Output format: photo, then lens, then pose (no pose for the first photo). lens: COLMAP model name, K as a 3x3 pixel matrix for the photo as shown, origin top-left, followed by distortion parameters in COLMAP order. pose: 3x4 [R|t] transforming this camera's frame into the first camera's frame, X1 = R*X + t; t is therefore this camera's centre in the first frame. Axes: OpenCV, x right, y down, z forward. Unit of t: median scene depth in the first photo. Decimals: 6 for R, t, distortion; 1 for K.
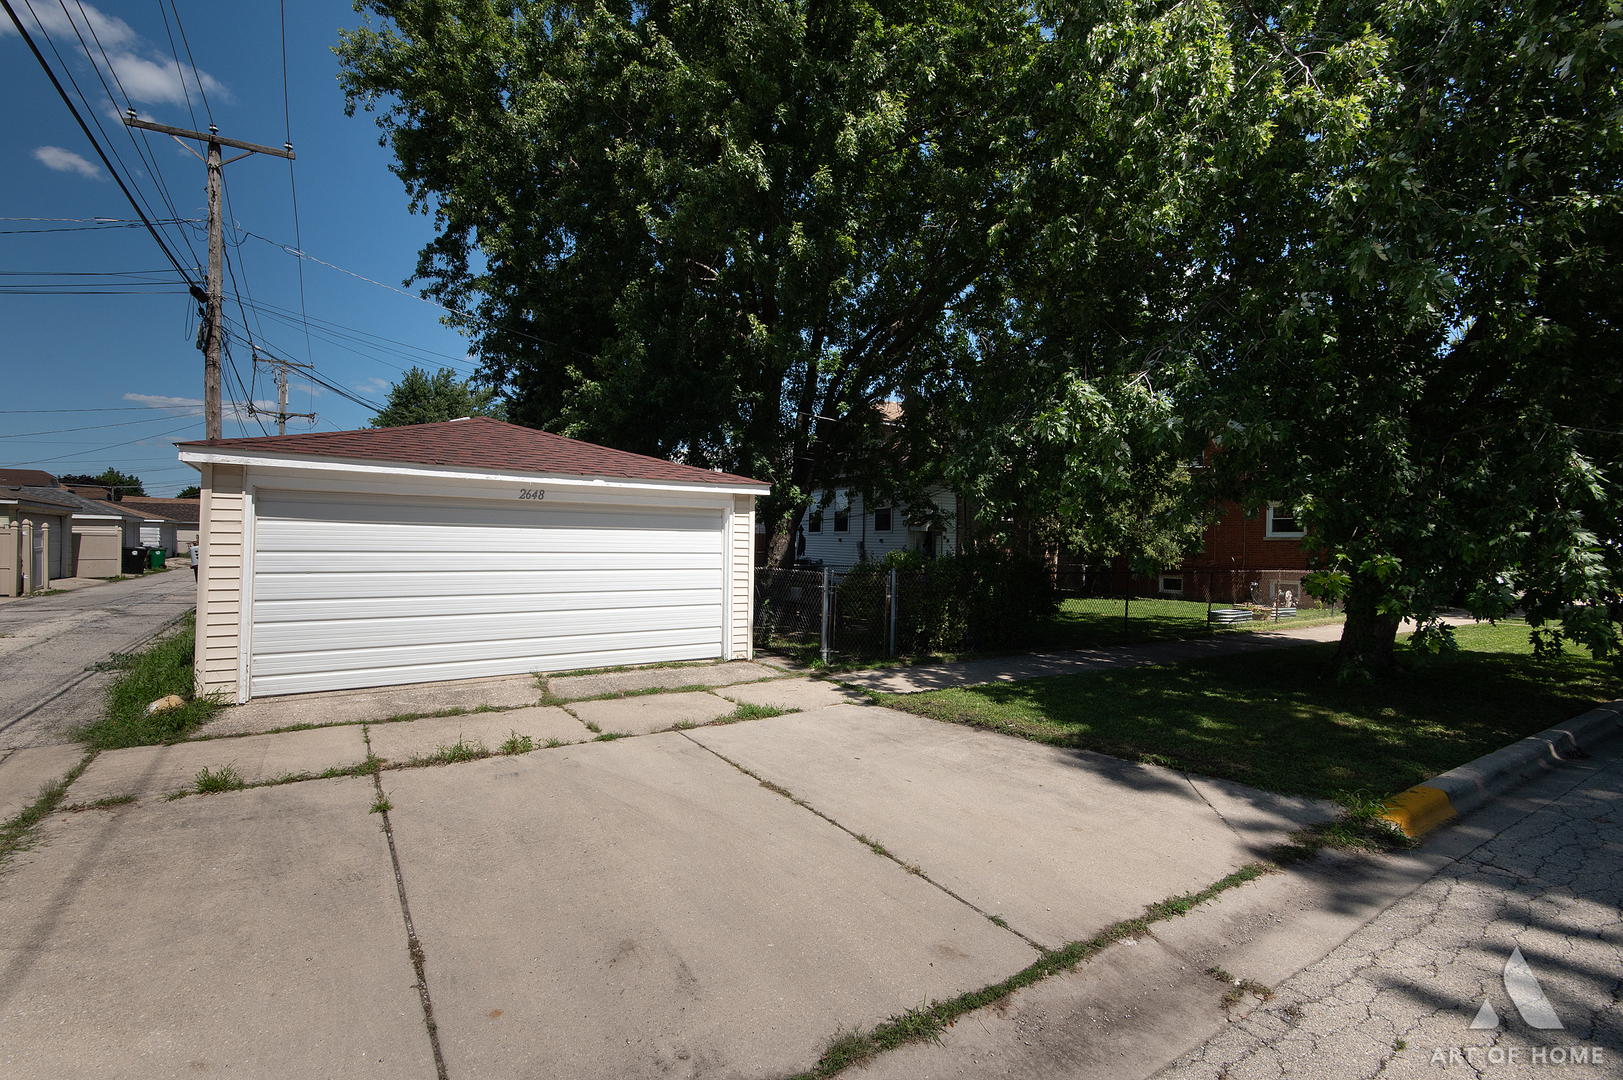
lens RADIAL K [[722.7, 0, 805.7], [0, 722.7, 543.3], [0, 0, 1]] dist [0.007043, -0.004039]
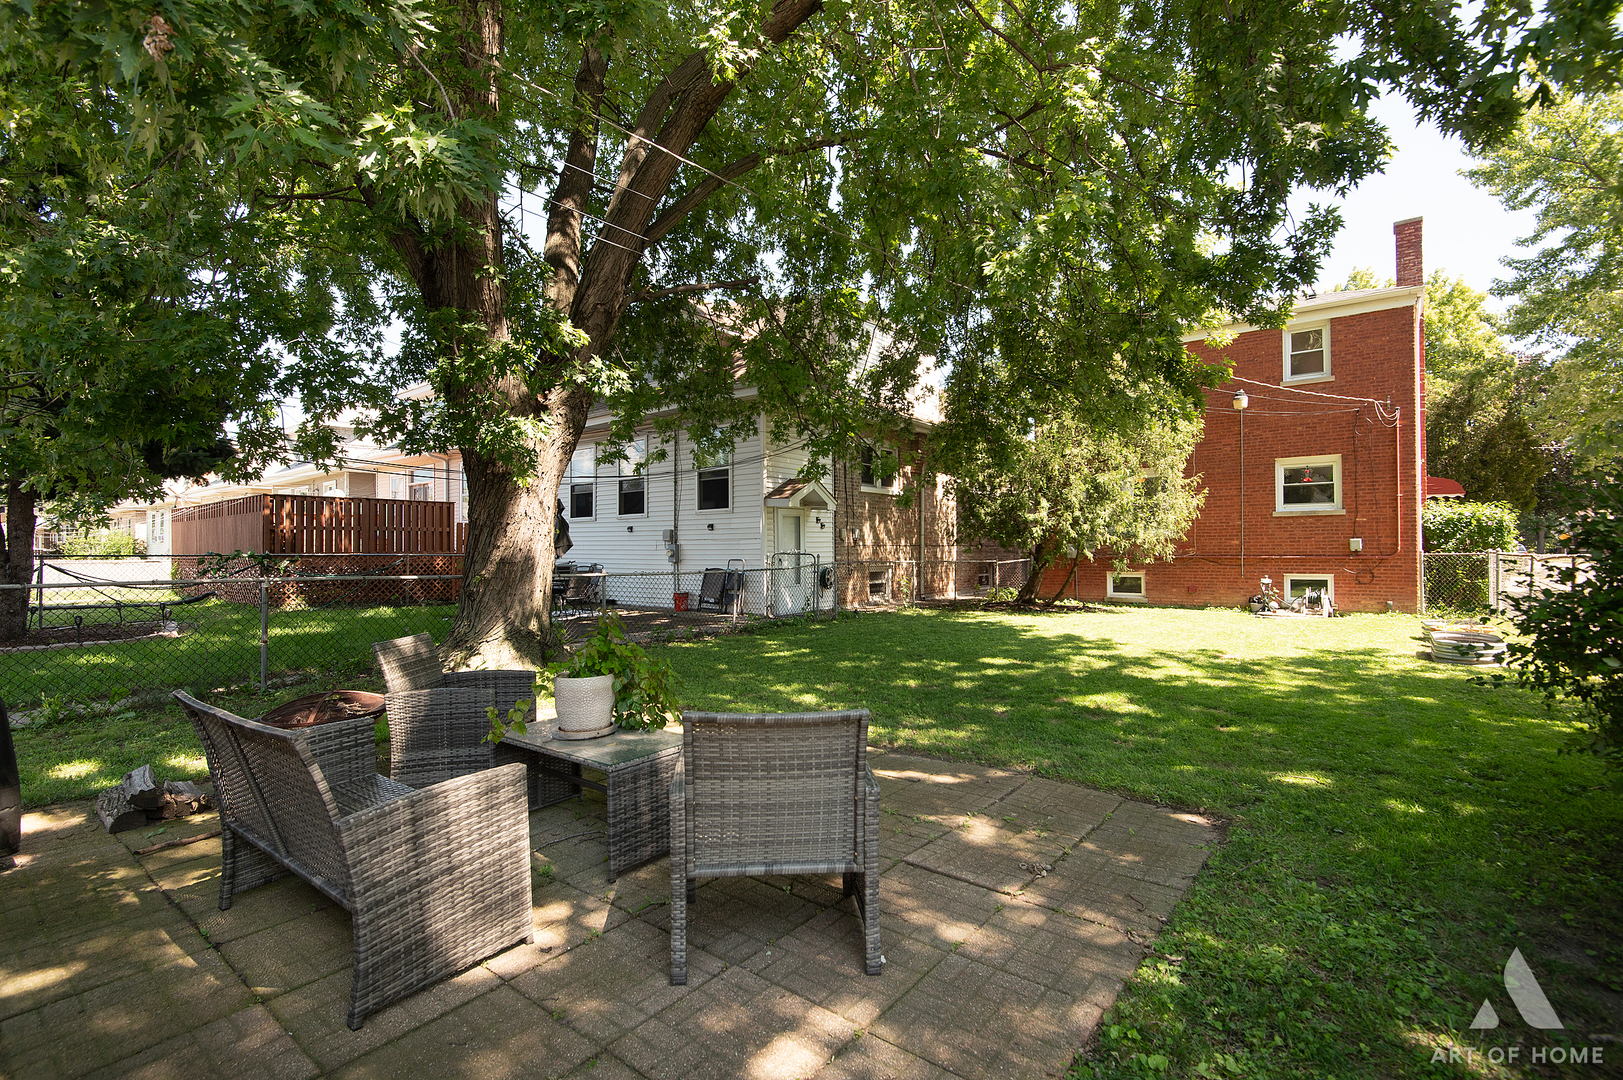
lens RADIAL K [[722.7, 0, 812.5], [0, 722.7, 541.0], [0, 0, 1]] dist [0.007043, -0.004039]
pose [[0.939737, -0.018384, 0.341404, -0.025696], [0.021254, 0.999763, -0.004667, 0.022361], [-0.341238, 0.011642, 0.939905, 0.856077]]
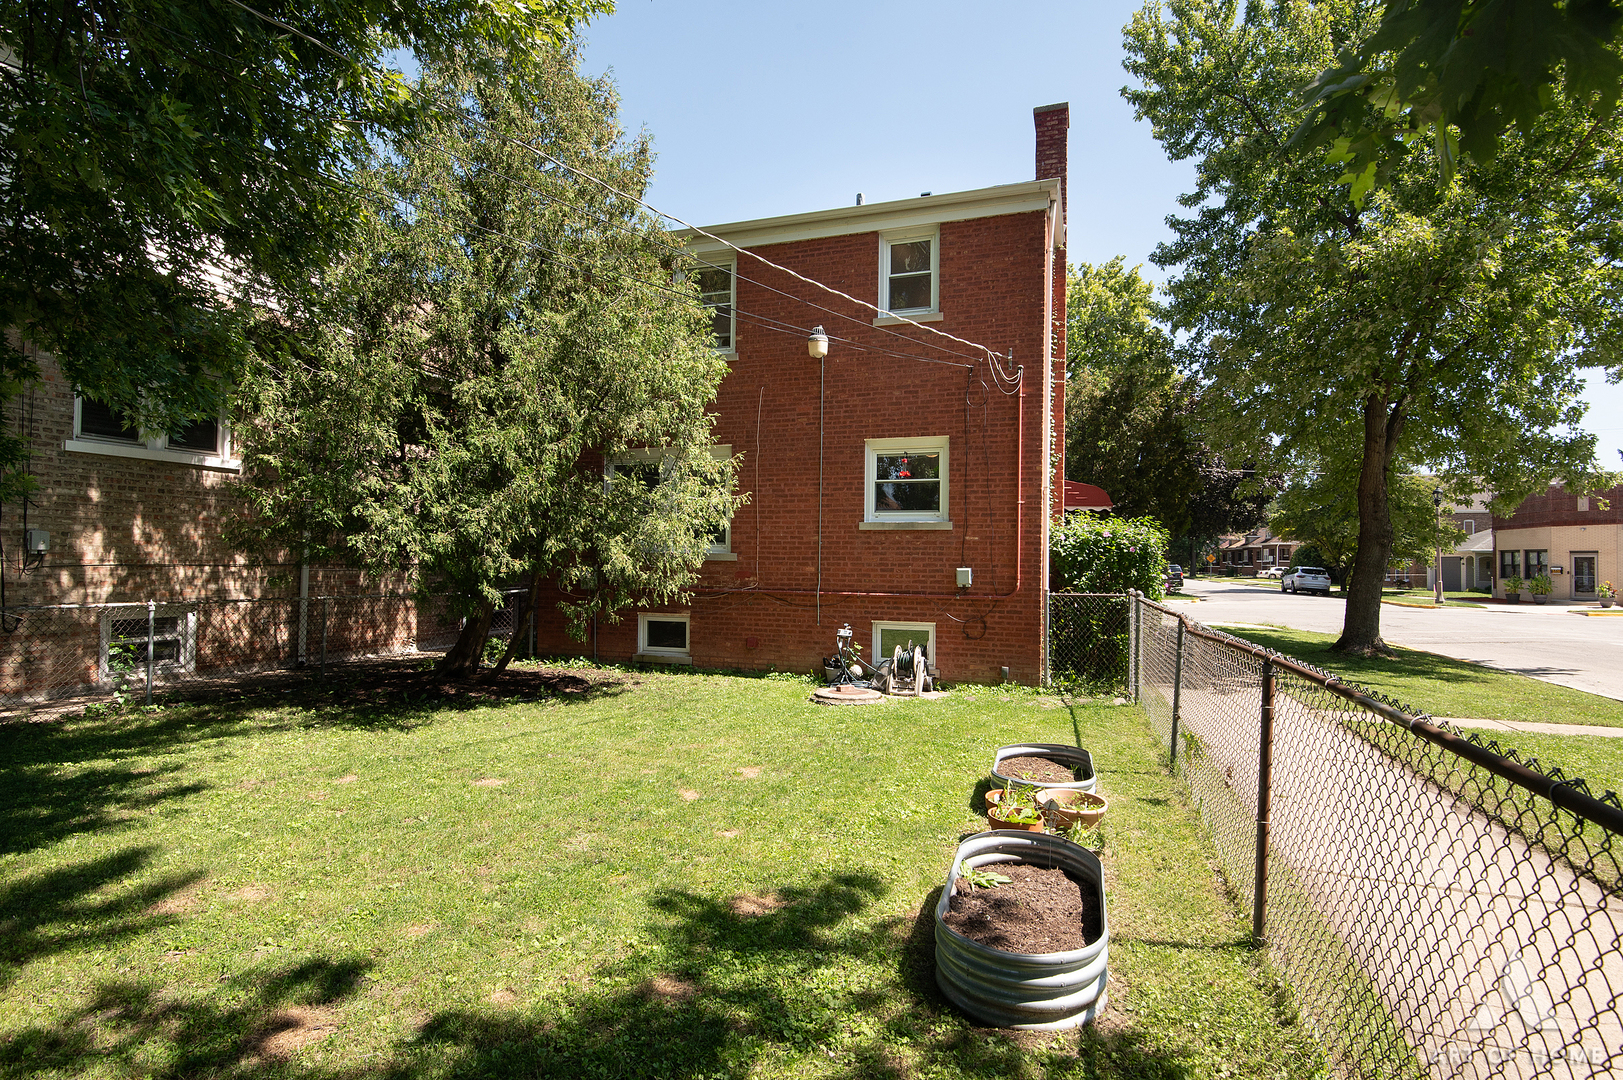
lens RADIAL K [[784.6, 0, 803.5], [0, 784.6, 552.5], [0, 0, 1]] dist [0.007728, -0.000266]
pose [[0.782765, -0.001215, 0.622316, 0.531460], [0.000765, 0.999999, 0.000990, 0.015166], [-0.622317, -0.000299, 0.782765, 1.110165]]
